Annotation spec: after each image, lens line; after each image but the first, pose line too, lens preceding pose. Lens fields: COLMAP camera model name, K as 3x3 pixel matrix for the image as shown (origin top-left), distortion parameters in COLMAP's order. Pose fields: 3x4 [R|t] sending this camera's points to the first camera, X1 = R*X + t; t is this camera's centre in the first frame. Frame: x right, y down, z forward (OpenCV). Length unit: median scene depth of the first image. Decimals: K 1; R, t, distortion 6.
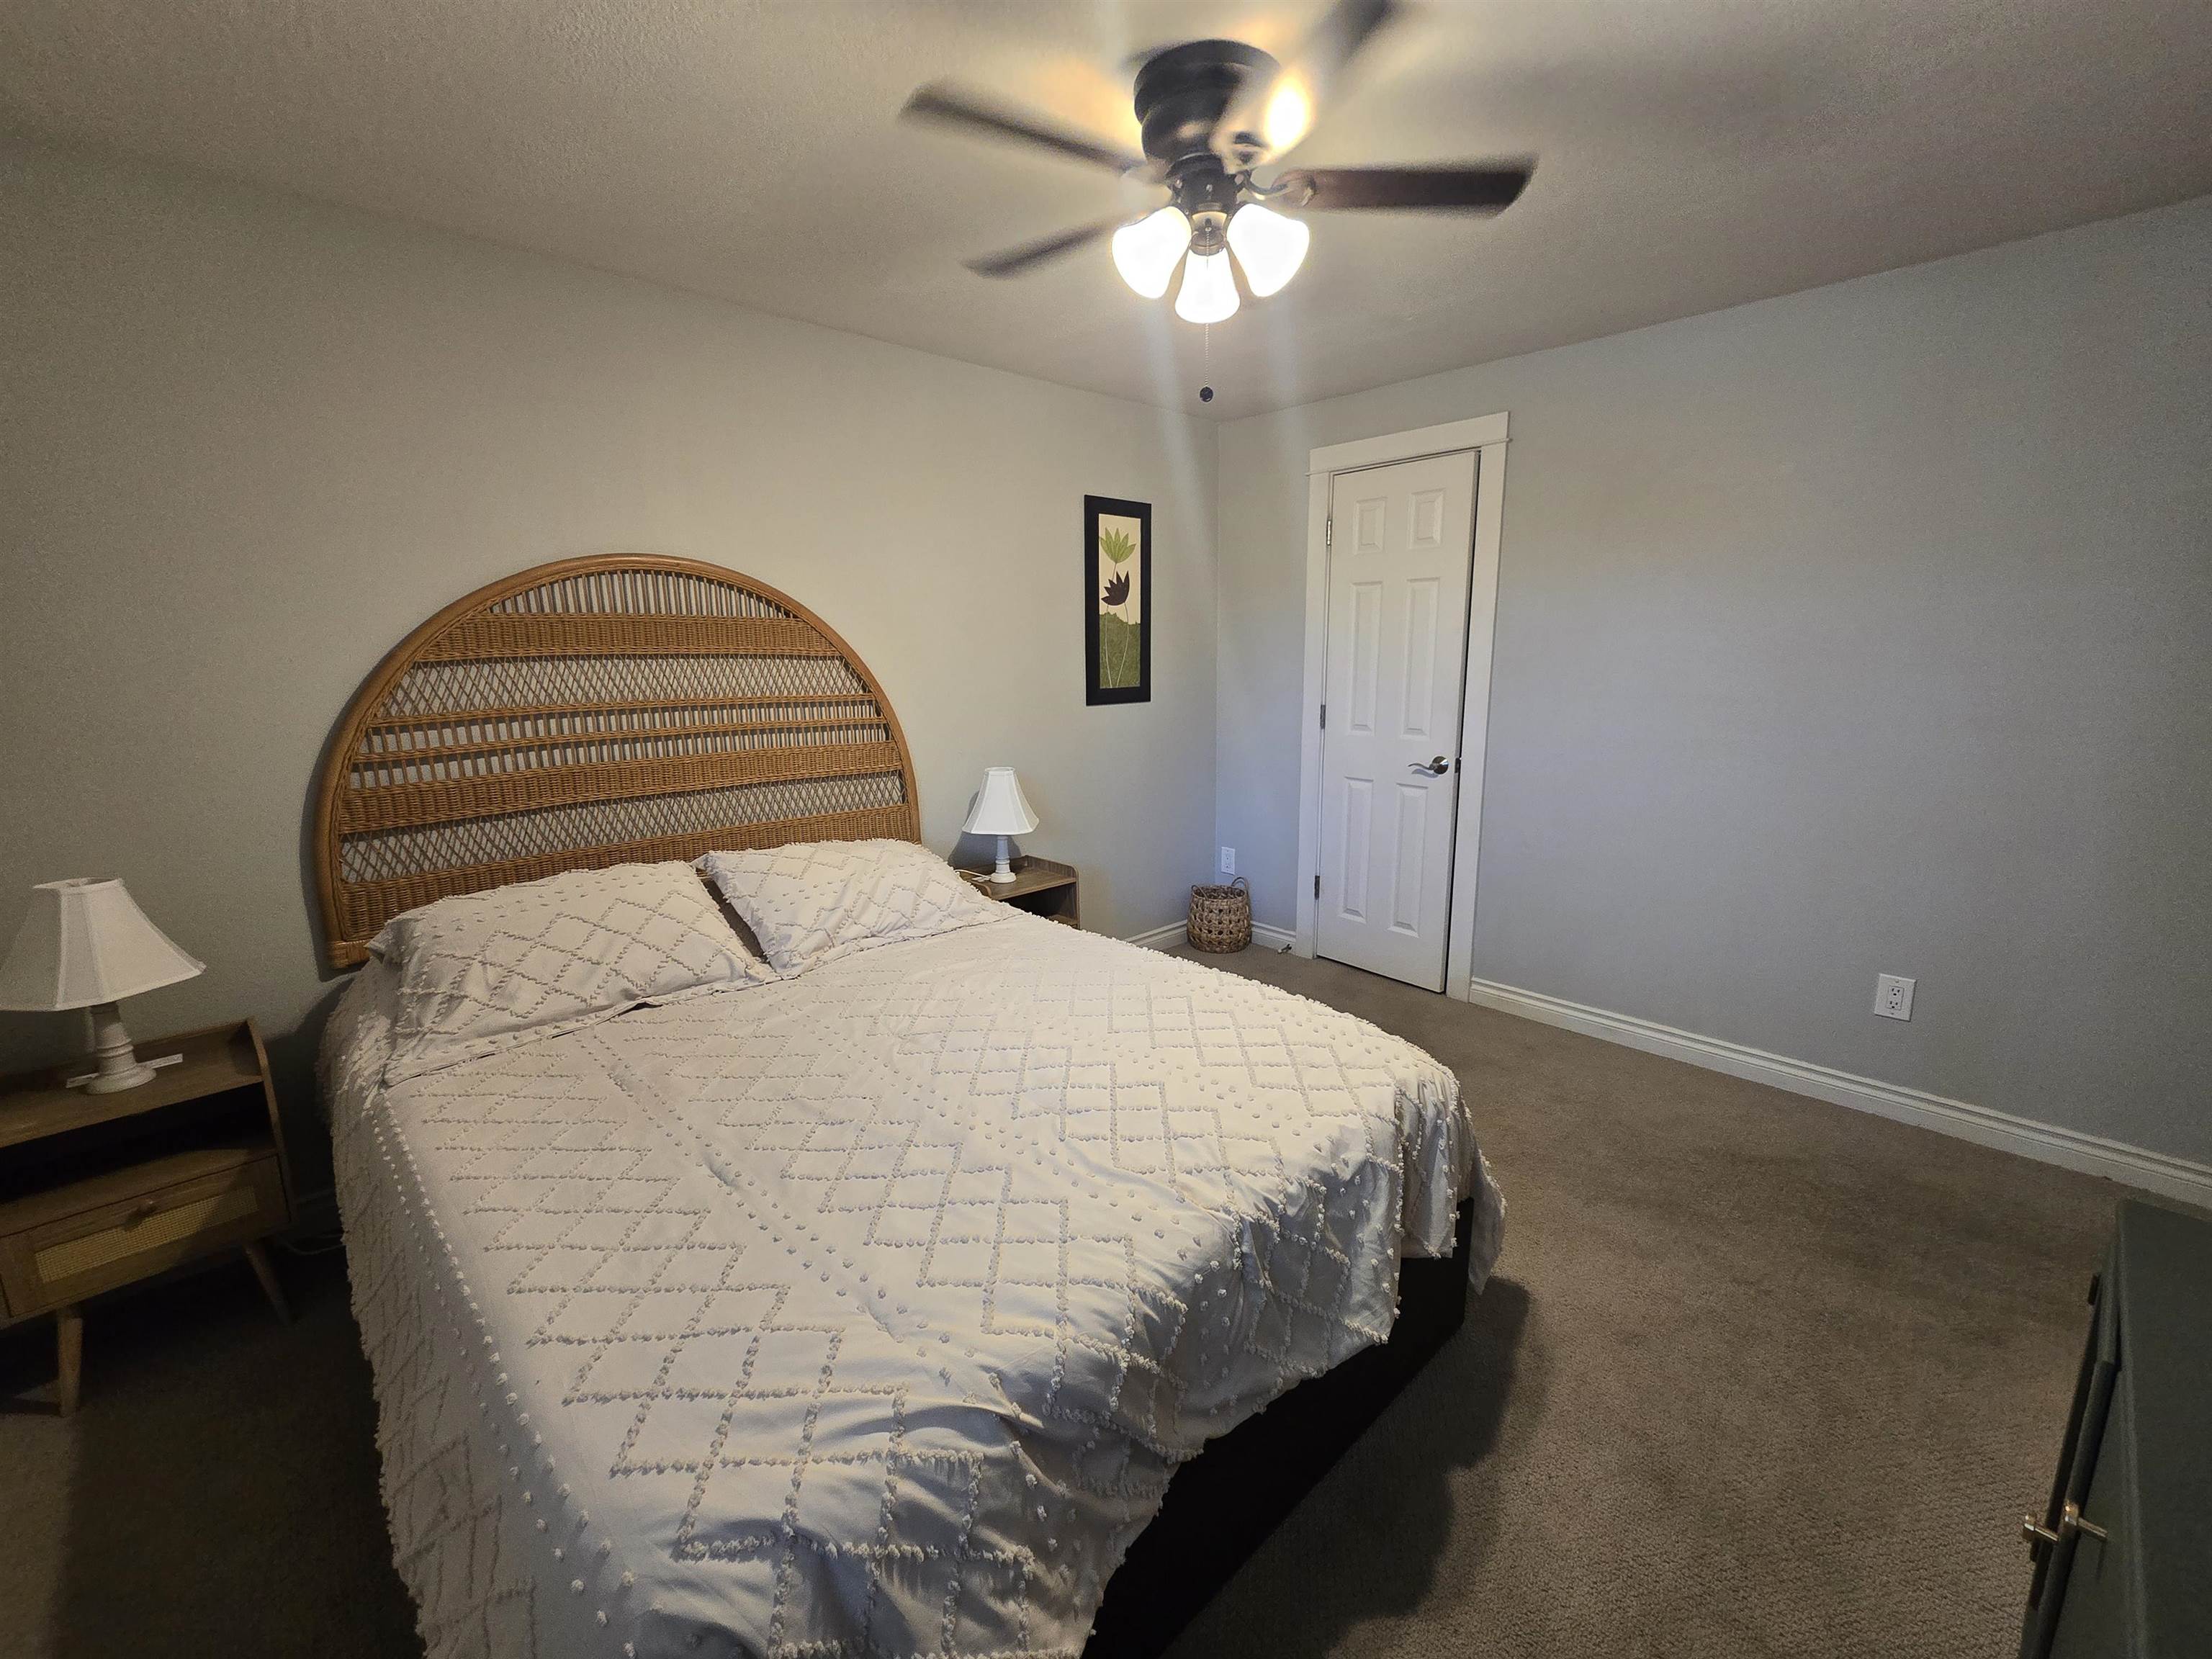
lens RADIAL K [[905.7, 0, 1125.7], [0, 905.7, 830.2], [0, 0, 1]] dist [-0.007650, 0.002675]
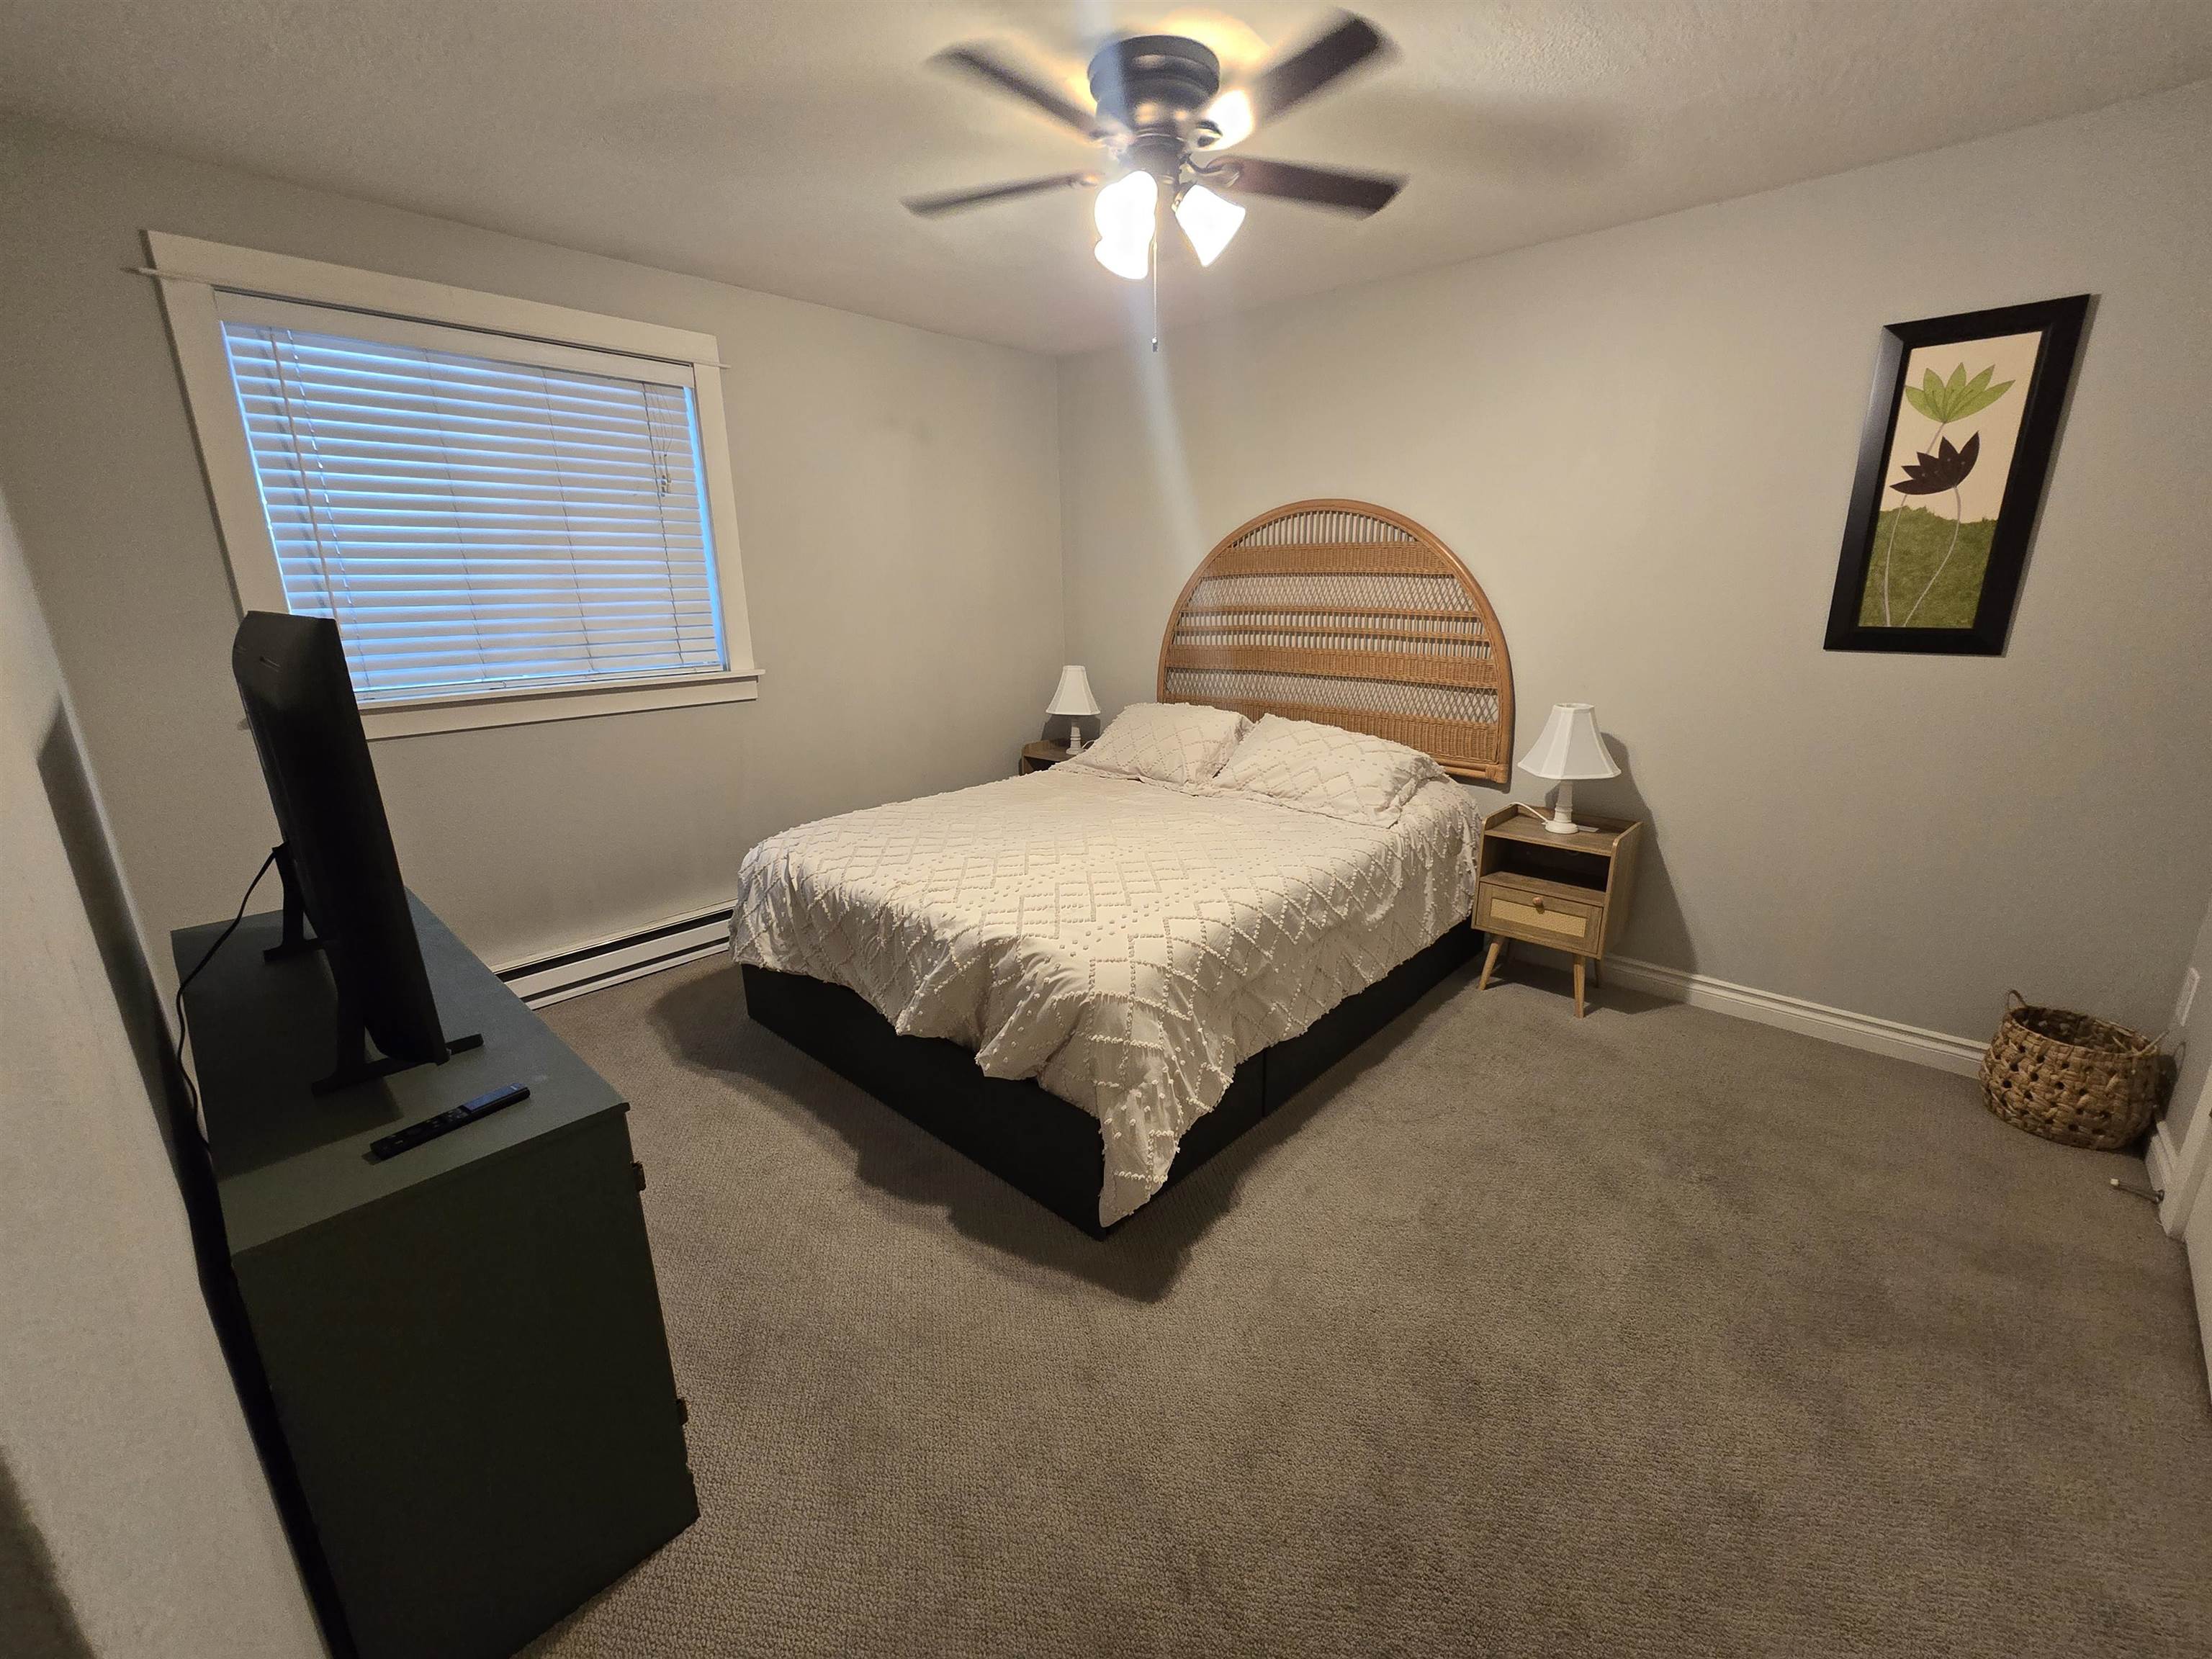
lens RADIAL K [[905.7, 0, 1112.1], [0, 905.7, 827.5], [0, 0, 1]] dist [-0.007650, 0.002675]
pose [[0.054212, 0.273406, -0.960370, 0.804279], [-0.185934, 0.947727, 0.259311, -0.111116], [0.981066, 0.164508, 0.102213, 0.543868]]
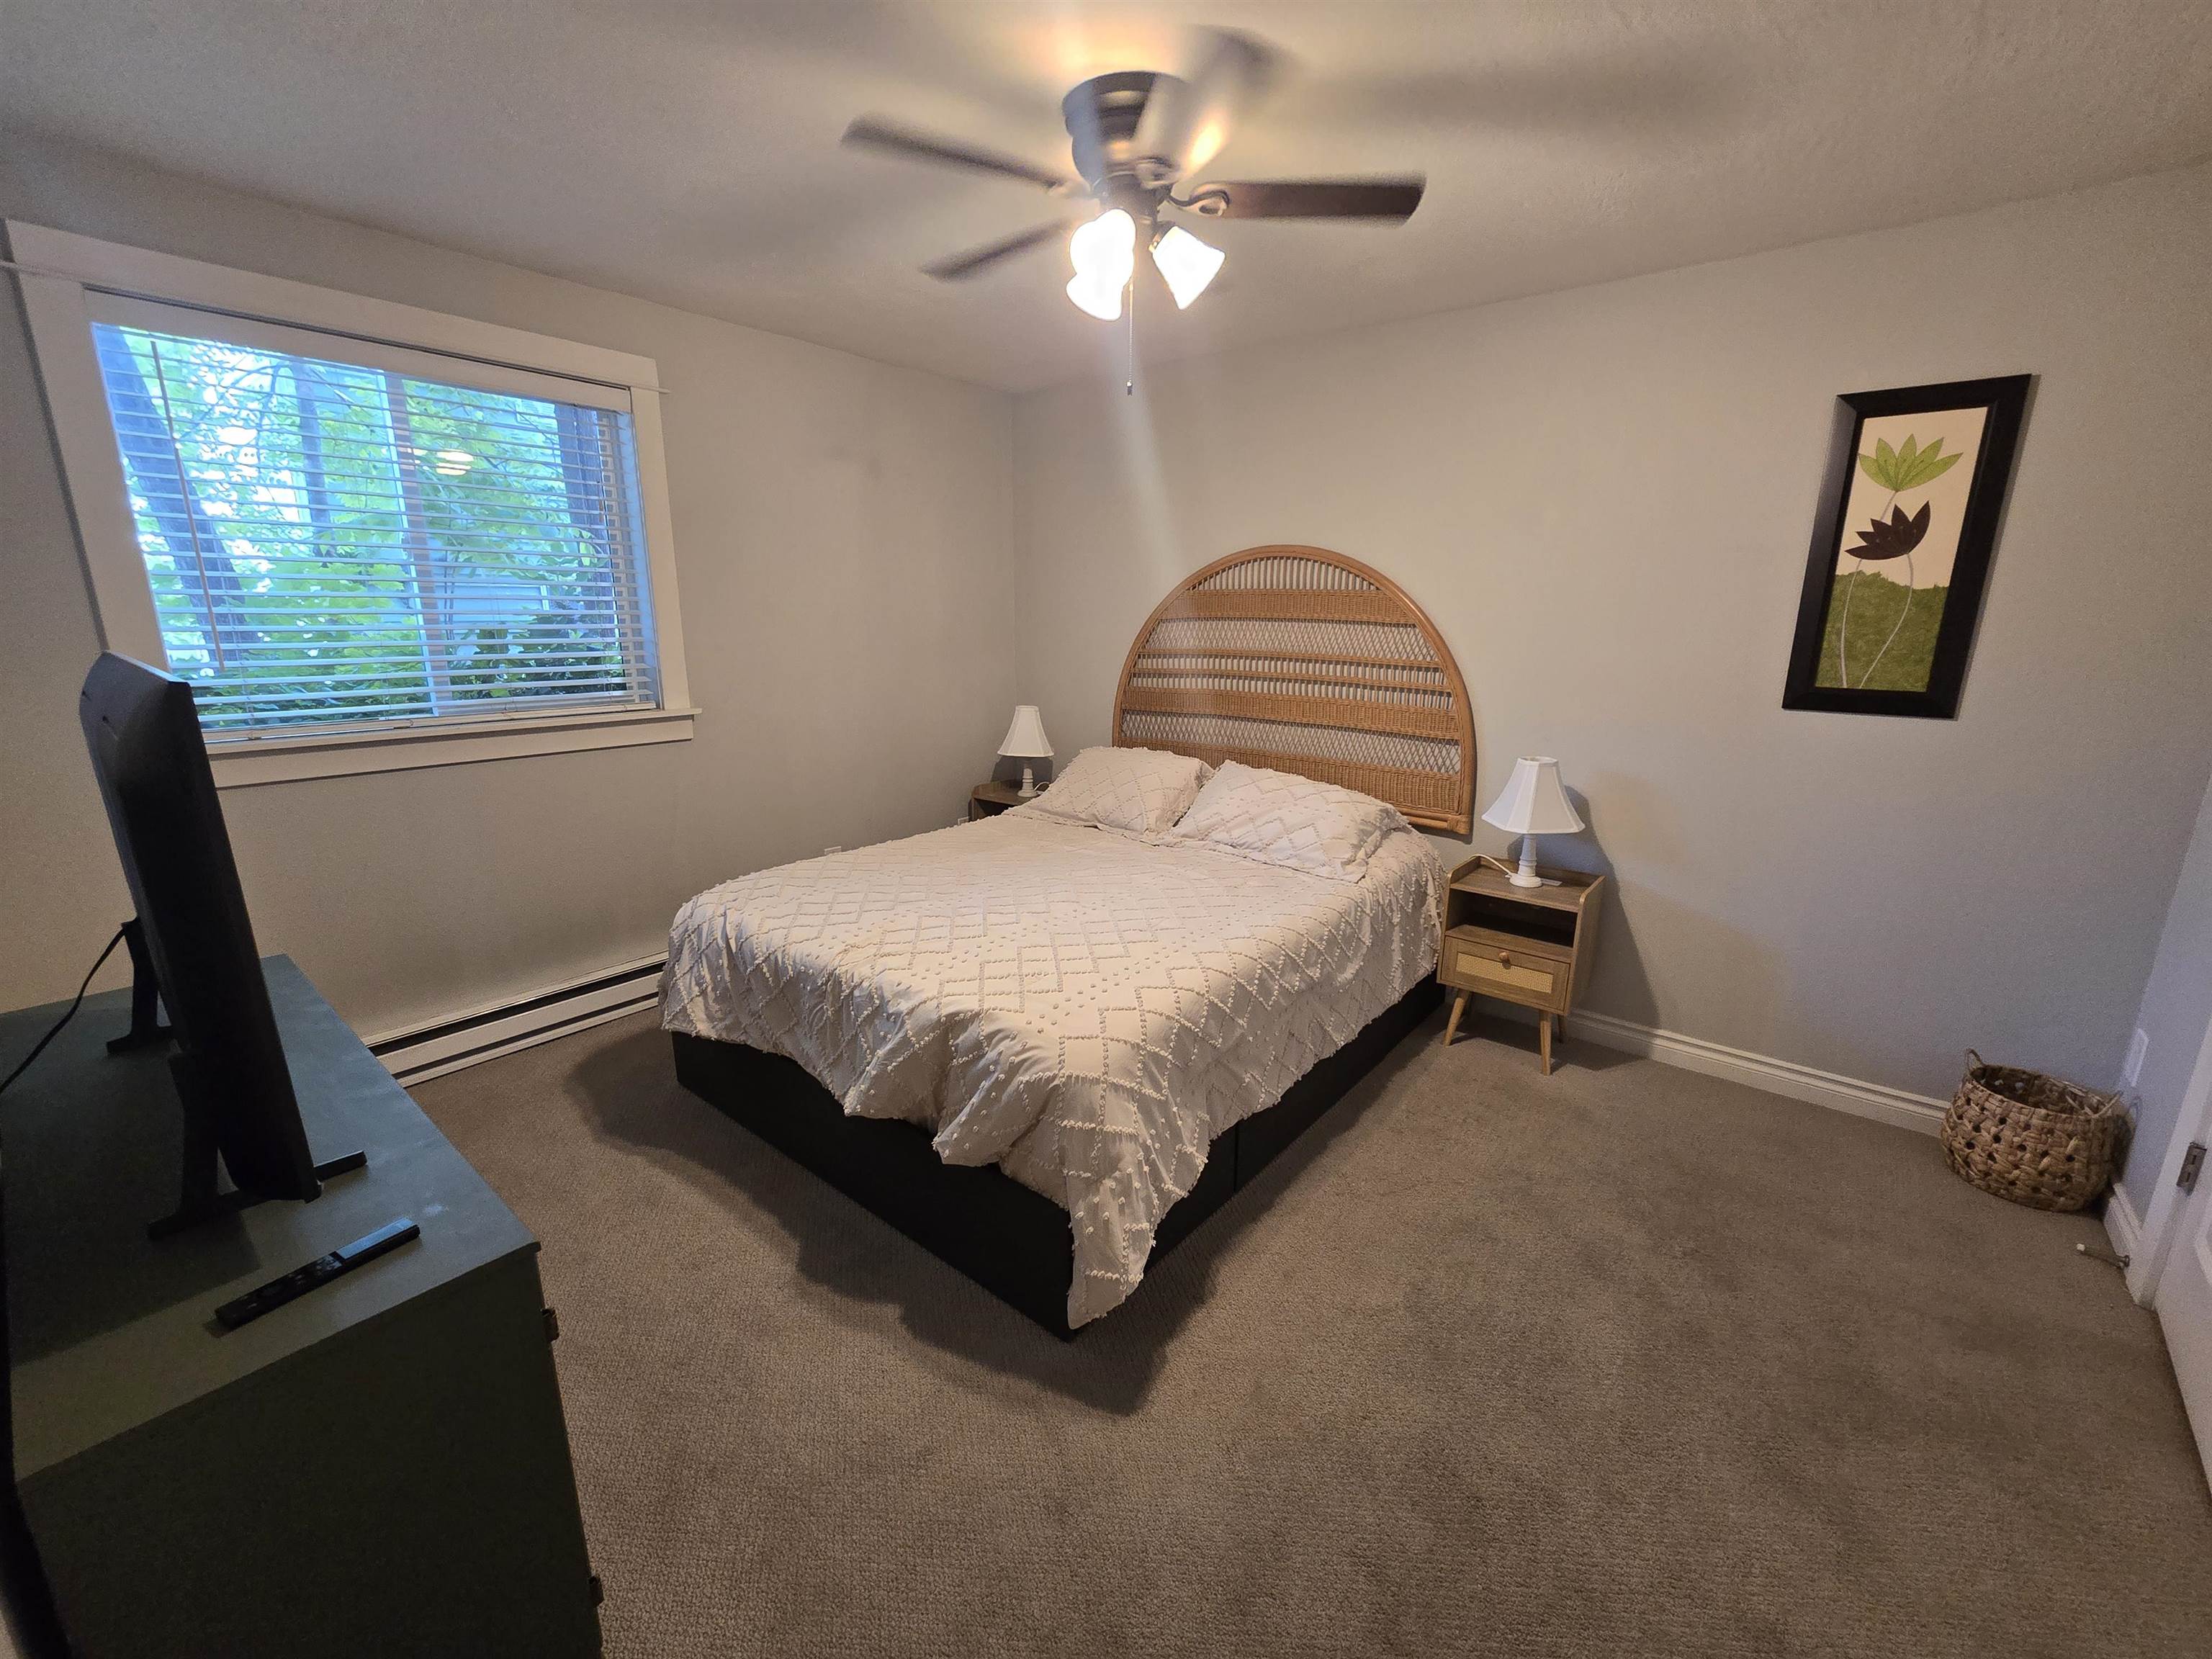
lens RADIAL K [[905.7, 0, 1109.8], [0, 905.7, 827.4], [0, 0, 1]] dist [-0.007650, 0.002675]
pose [[0.114816, 0.243738, -0.963021, 0.756529], [-0.206093, 0.954184, 0.216929, -0.121365], [0.971773, 0.173565, 0.159789, 0.522103]]
